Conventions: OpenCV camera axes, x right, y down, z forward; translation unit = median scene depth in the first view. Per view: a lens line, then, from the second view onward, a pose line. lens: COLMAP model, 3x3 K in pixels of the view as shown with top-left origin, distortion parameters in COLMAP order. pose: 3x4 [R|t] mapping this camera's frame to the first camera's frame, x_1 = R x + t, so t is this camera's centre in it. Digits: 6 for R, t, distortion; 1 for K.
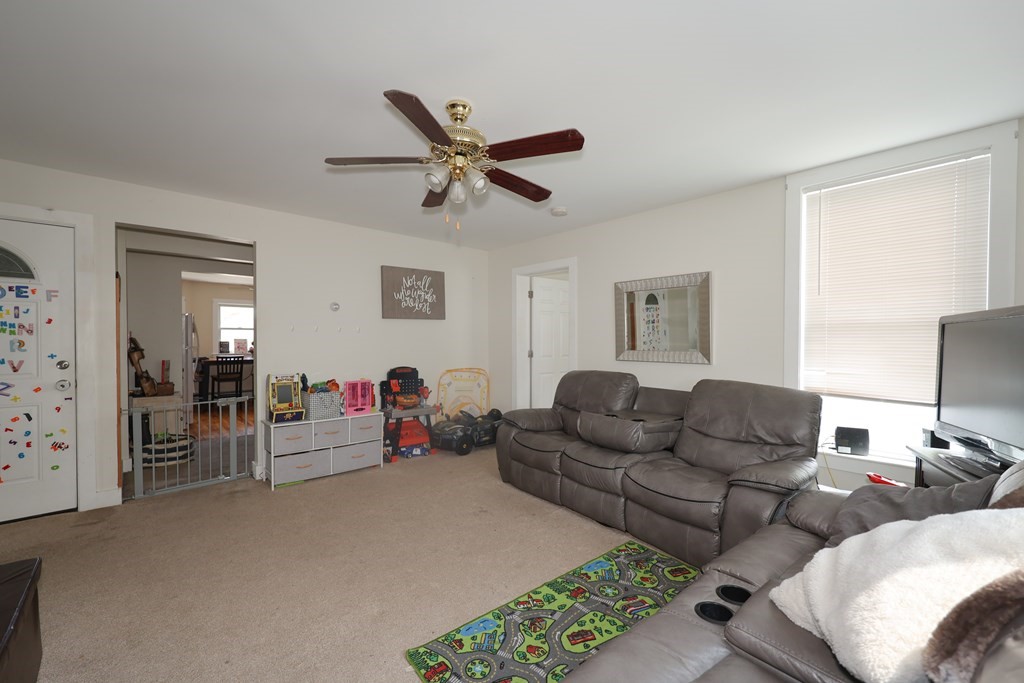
lens RADIAL K [[413.8, 0, 510.9], [0, 413.8, 344.2], [0, 0, 1]] dist [0.000217, 0.000143]
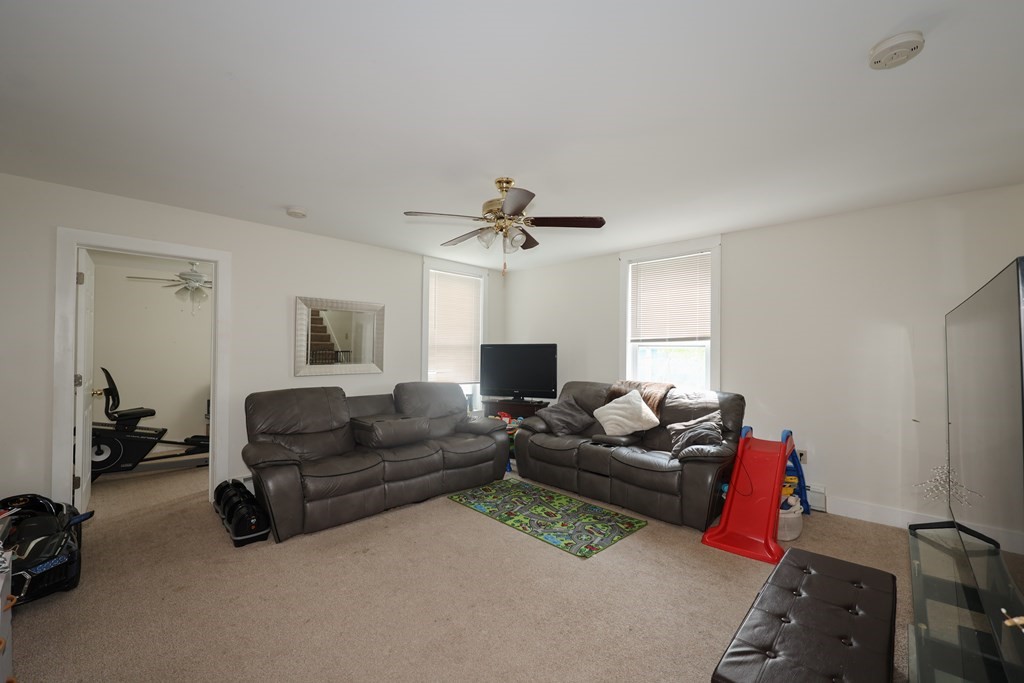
lens RADIAL K [[413.8, 0, 510.9], [0, 413.8, 344.2], [0, 0, 1]] dist [0.000217, 0.000143]
pose [[-0.070378, 0.010742, 0.997463, -1.004831], [0.003751, 0.999938, -0.010504, -0.031717], [-0.997513, 0.003002, -0.070414, 0.765703]]
